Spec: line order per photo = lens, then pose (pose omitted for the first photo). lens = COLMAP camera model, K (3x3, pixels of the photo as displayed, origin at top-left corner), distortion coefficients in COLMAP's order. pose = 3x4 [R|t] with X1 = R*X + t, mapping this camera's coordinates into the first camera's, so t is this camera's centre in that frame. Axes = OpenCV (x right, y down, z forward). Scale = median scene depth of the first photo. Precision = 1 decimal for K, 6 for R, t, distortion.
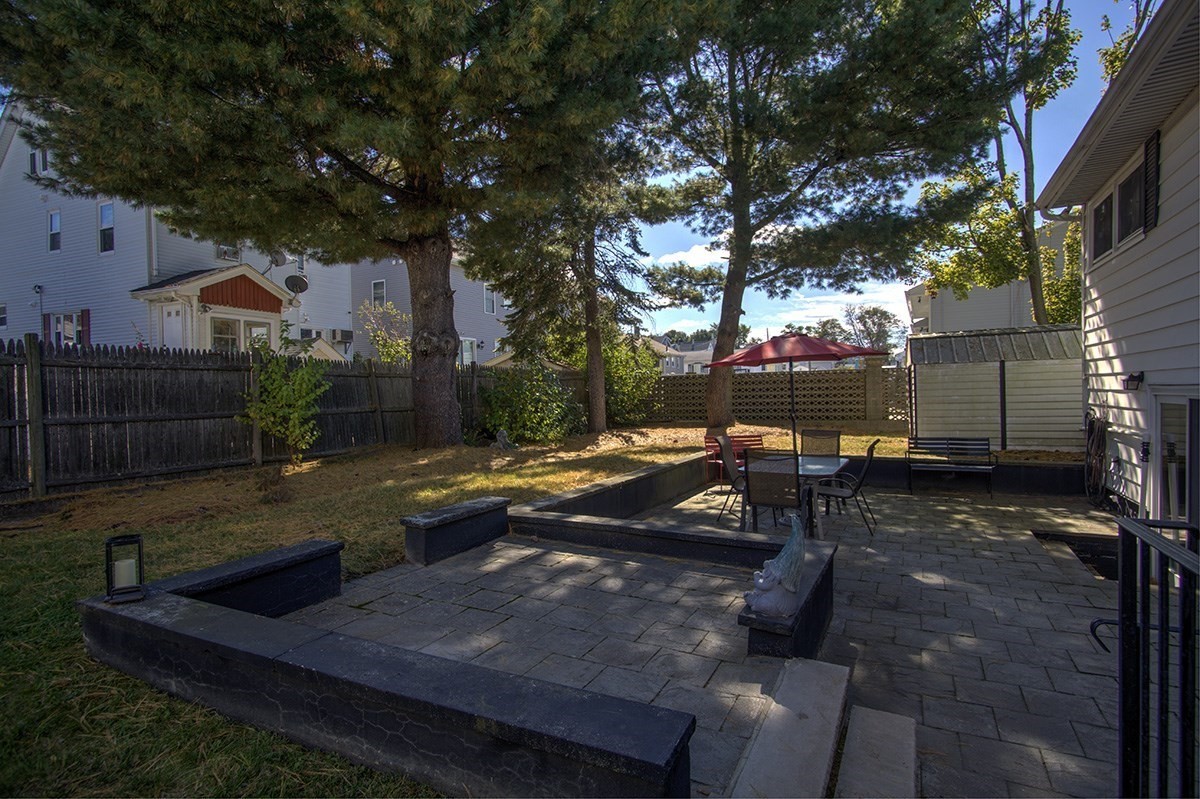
lens RADIAL K [[591.9, 0, 600.0], [0, 591.9, 399.5], [0, 0, 1]] dist [-0.001428, -0.000274]
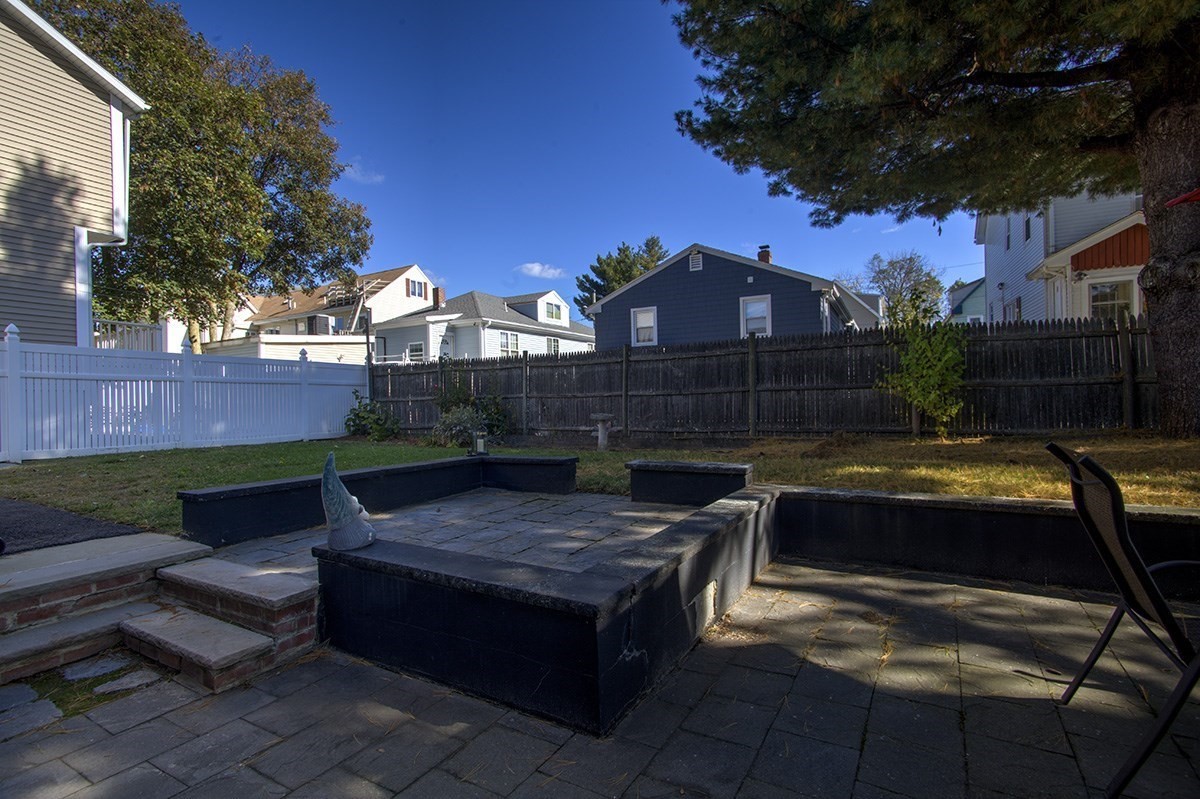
lens RADIAL K [[571.2, 0, 600.0], [0, 571.2, 399.5], [0, 0, 1]] dist [0.001170, 0.000705]
pose [[-0.038554, 0.012611, -0.999177, 0.473464], [0.008547, 0.999888, 0.012290, 0.037471], [0.999220, -0.008067, -0.038657, 0.554749]]
